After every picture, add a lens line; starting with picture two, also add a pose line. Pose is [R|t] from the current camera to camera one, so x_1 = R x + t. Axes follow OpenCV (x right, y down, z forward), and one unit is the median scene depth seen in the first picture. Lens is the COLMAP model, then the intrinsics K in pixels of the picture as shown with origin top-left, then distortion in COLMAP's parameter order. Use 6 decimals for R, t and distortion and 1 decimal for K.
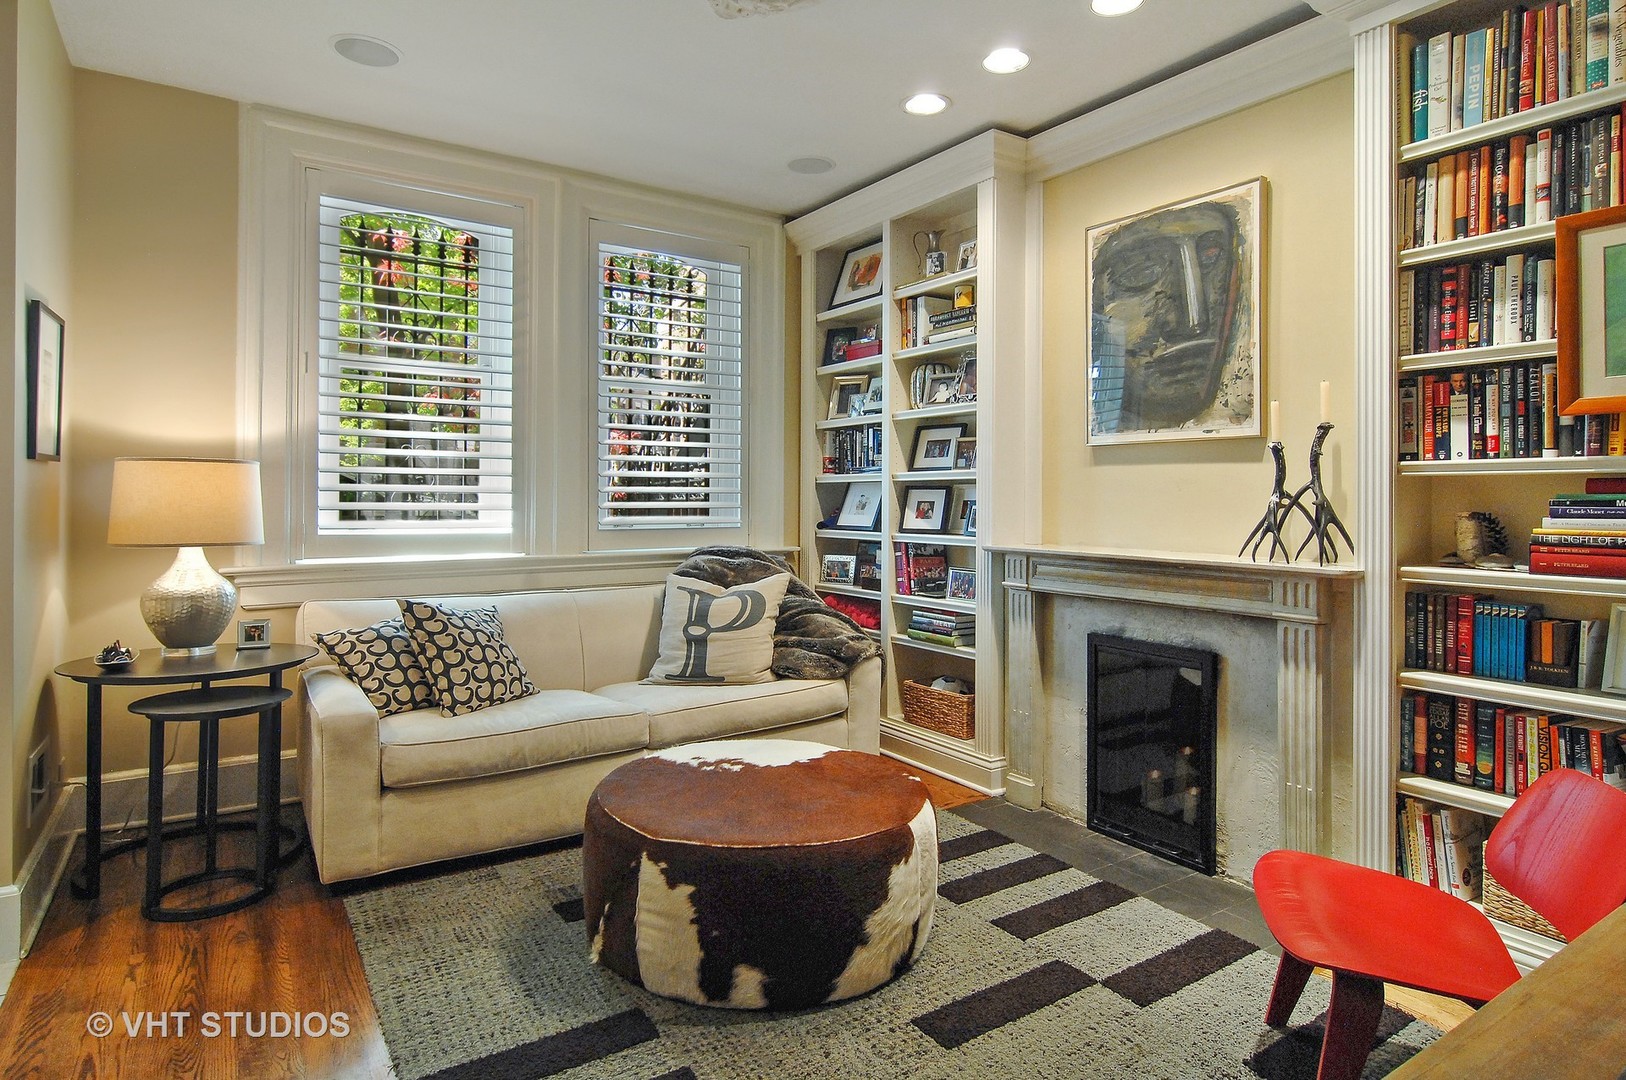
lens RADIAL K [[888.6, 0, 808.0], [0, 888.6, 499.8], [0, 0, 1]] dist [-0.013931, 0.000130]
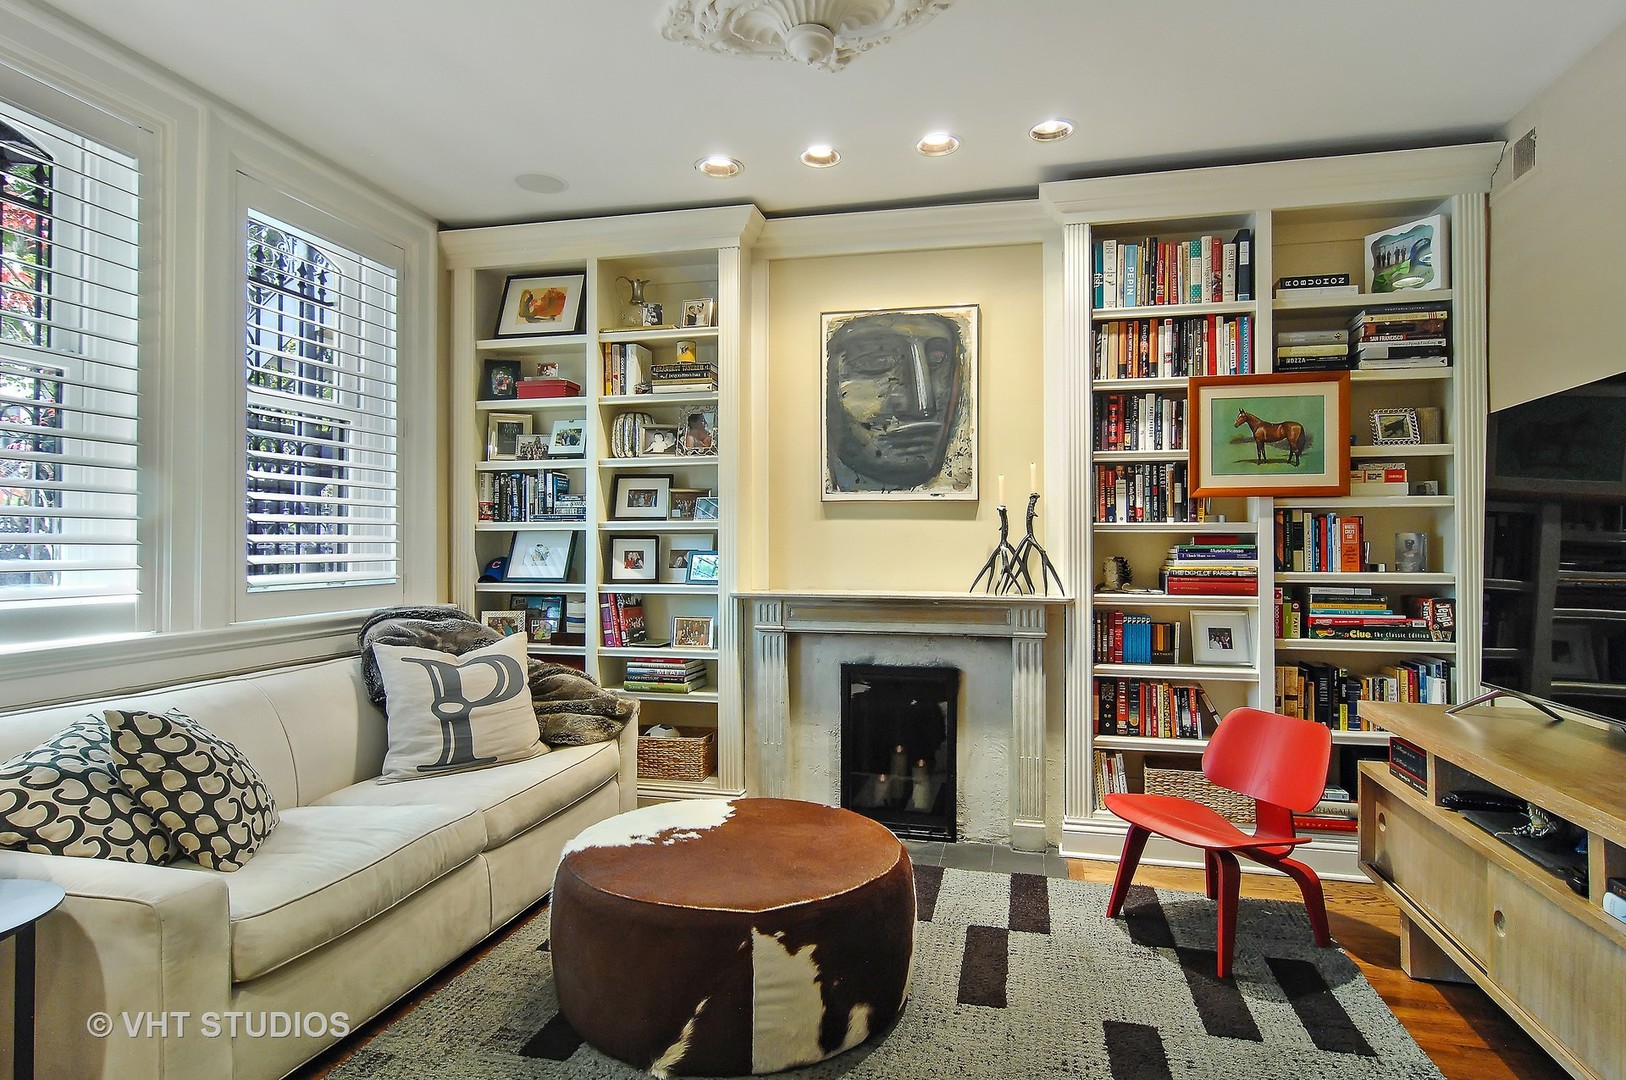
lens RADIAL K [[900.6, 0, 811.0], [0, 900.6, 540.9], [0, 0, 1]] dist [-0.015713, -0.000668]
pose [[0.728177, -0.000610, 0.685389, -0.543290], [0.003161, 0.999992, -0.002468, -0.008514], [-0.685382, 0.003964, 0.728173, 0.178151]]
